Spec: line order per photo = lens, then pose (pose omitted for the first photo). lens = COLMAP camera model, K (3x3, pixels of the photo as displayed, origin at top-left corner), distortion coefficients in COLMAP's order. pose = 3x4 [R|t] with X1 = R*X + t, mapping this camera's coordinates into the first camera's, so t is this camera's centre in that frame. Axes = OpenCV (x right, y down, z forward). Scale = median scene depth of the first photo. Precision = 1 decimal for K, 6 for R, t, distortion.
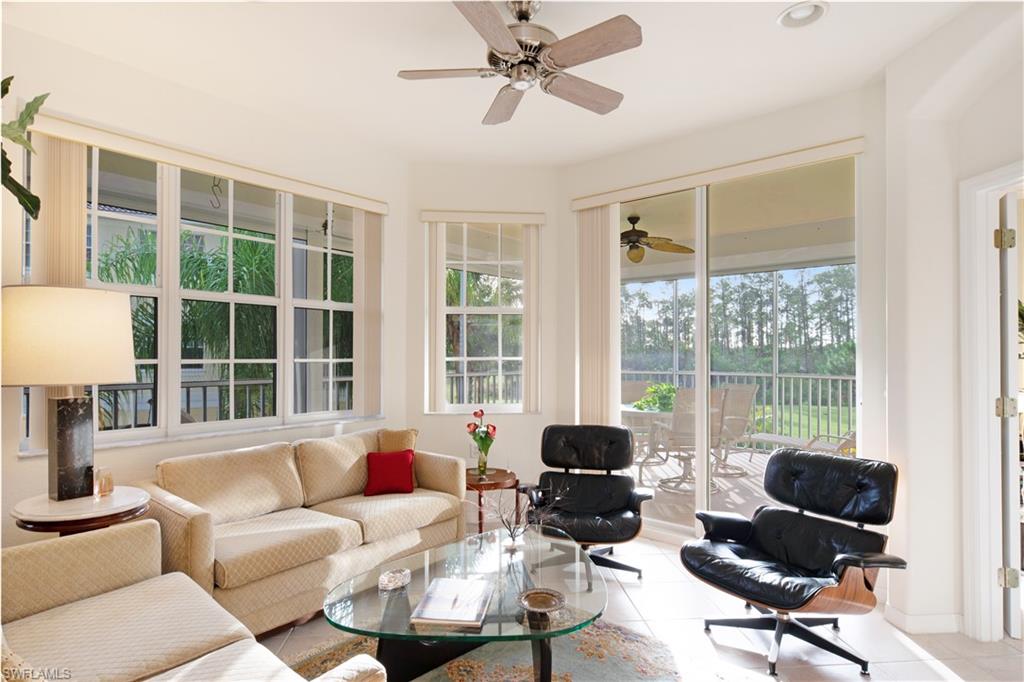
lens RADIAL K [[541.2, 0, 513.4], [0, 541.2, 348.0], [0, 0, 1]] dist [0.000097, 0.000691]
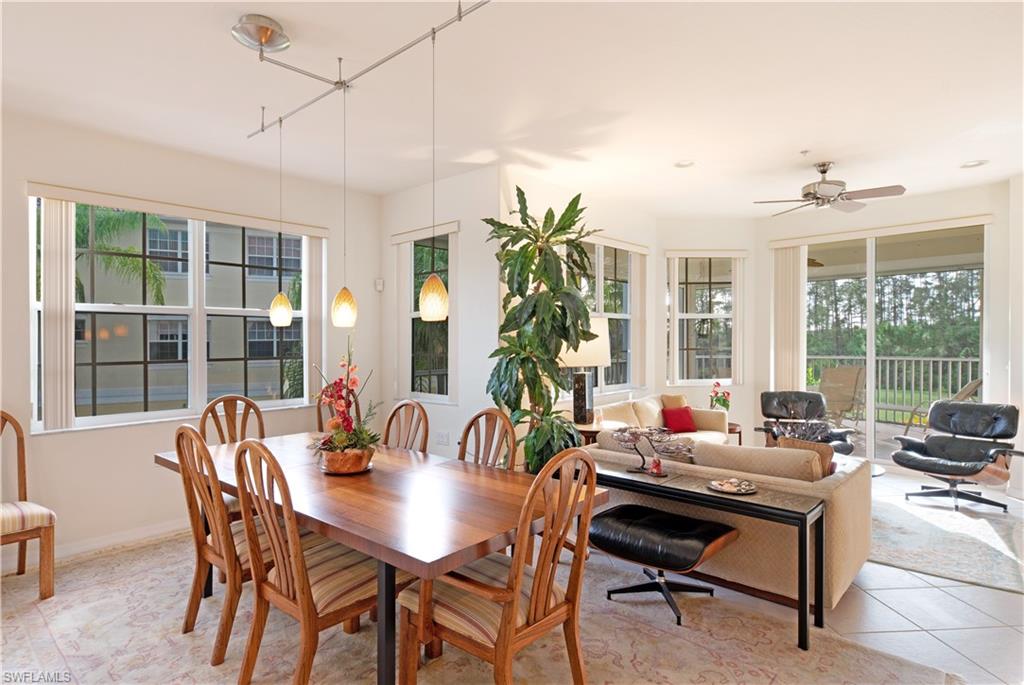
lens RADIAL K [[550.4, 0, 504.1], [0, 550.4, 344.8], [0, 0, 1]] dist [0.000532, 0.000606]
pose [[0.999167, -0.010959, -0.039300, -0.619902], [0.011716, 0.999749, 0.019103, -0.029597], [0.039081, -0.019548, 0.999045, -0.600217]]
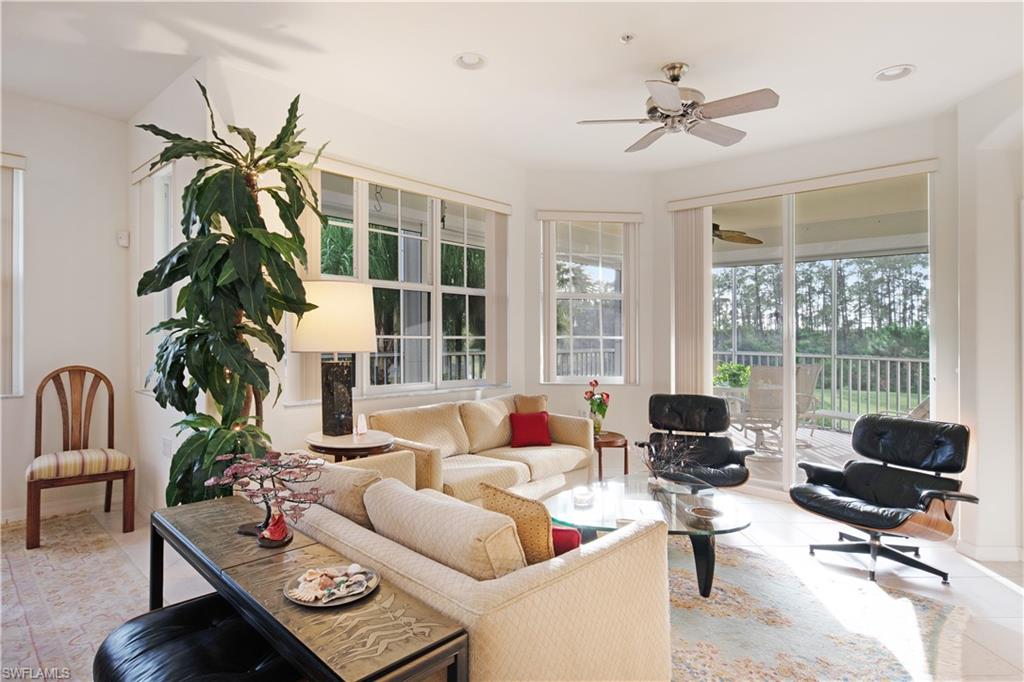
lens RADIAL K [[547.5, 0, 510.3], [0, 547.5, 321.5], [0, 0, 1]] dist [0.007830, 0.001376]
pose [[0.998732, 0.013470, -0.048508, -0.201864], [-0.013930, 0.999861, -0.009152, -0.001922], [0.048378, 0.009816, 0.998781, -0.227560]]
